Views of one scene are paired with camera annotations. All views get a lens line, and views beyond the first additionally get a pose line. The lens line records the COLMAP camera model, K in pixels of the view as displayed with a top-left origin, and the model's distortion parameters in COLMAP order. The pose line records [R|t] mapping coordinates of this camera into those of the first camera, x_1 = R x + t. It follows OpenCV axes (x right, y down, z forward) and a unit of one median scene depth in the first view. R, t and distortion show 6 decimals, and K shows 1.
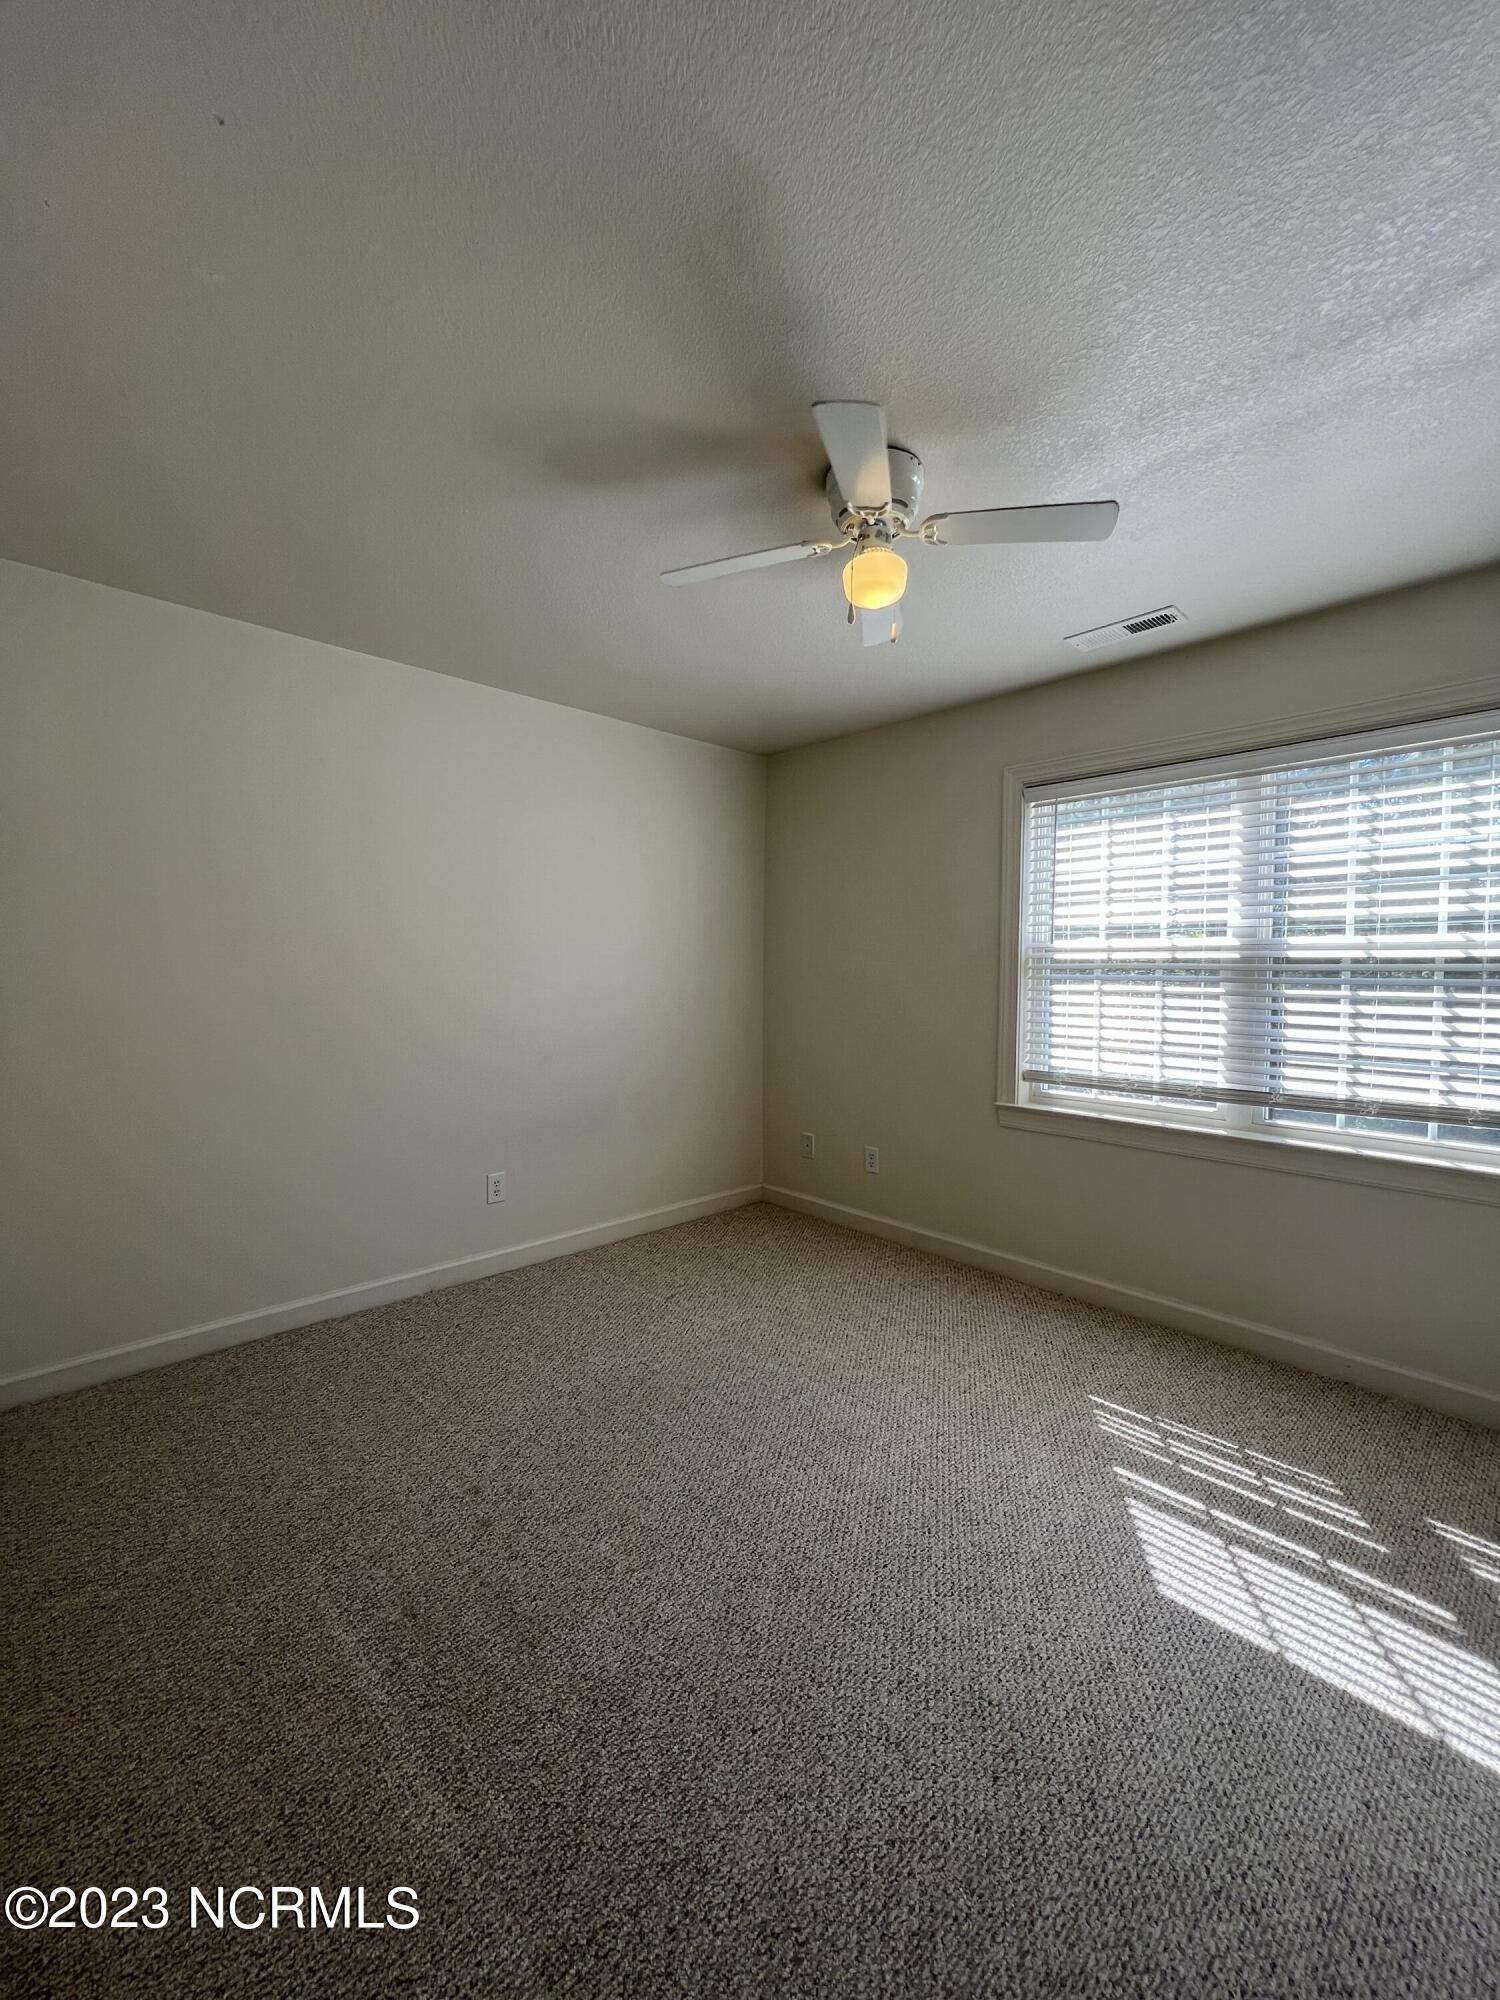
lens RADIAL K [[800.7, 0, 750.8], [0, 800.7, 994.6], [0, 0, 1]] dist [-0.001715, 0.000694]
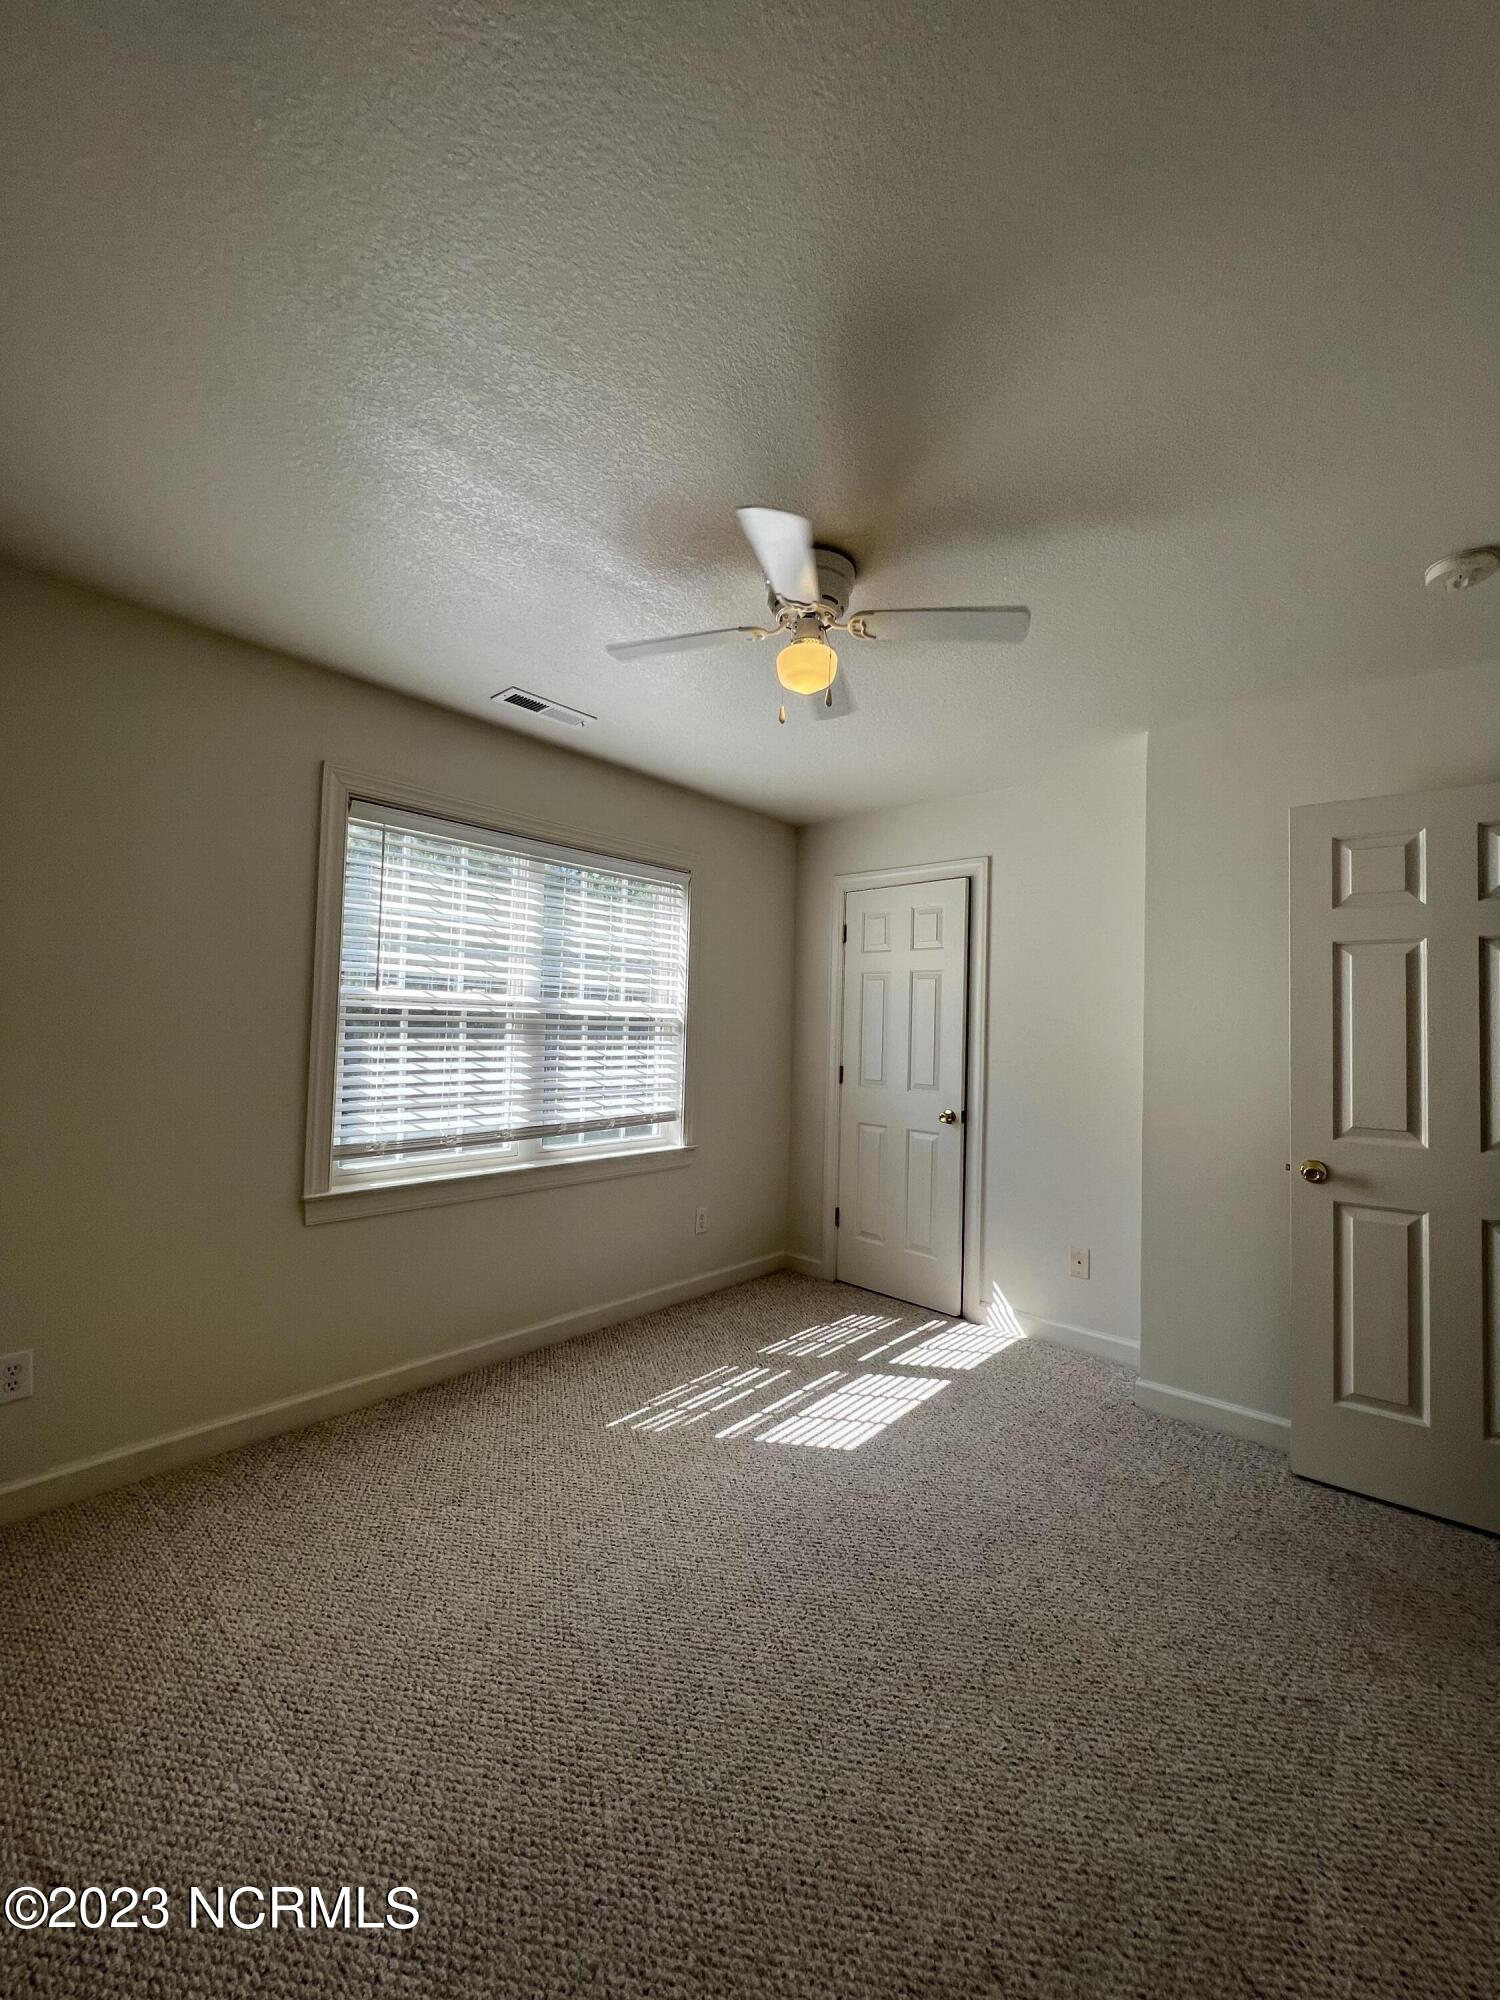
lens RADIAL K [[800.7, 0, 751.7], [0, 800.7, 1004.8], [0, 0, 1]] dist [-0.001715, 0.000694]
pose [[-0.084499, 0.018586, 0.996250, -0.682425], [0.007818, 0.999808, -0.017989, -0.041517], [-0.996393, 0.006268, -0.084628, 0.910897]]
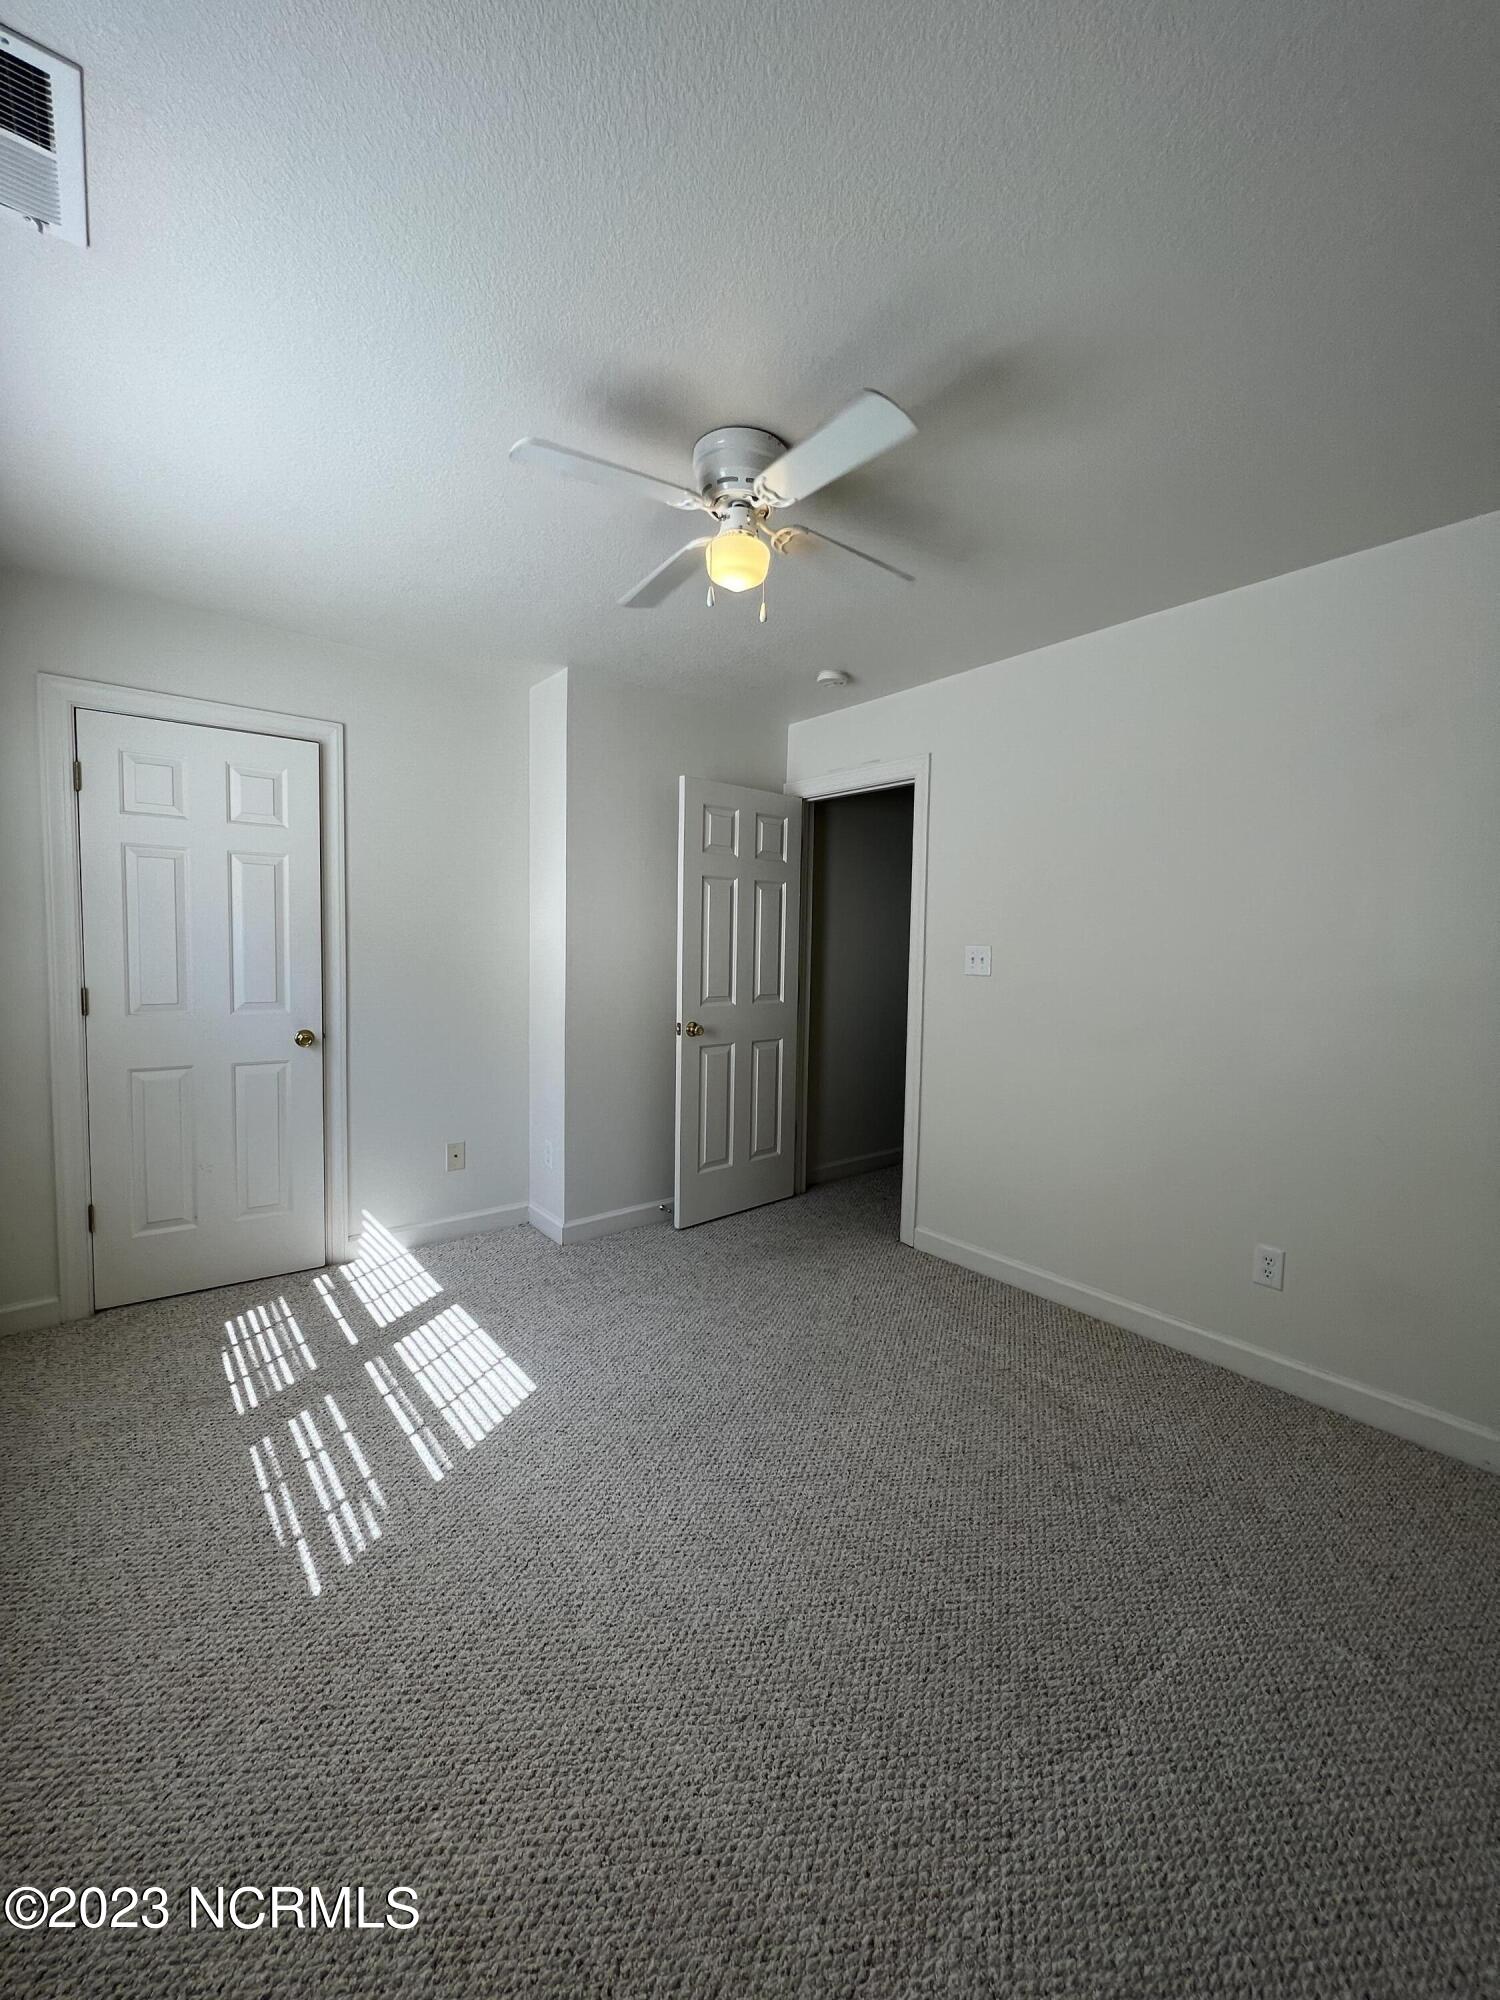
lens RADIAL K [[800.7, 0, 751.0], [0, 800.7, 997.4], [0, 0, 1]] dist [-0.001715, 0.000694]
pose [[-0.996617, -0.031827, 0.075775, 0.035075], [-0.024001, 0.994490, 0.102044, -0.060488], [-0.078605, 0.099880, -0.991890, 1.601435]]
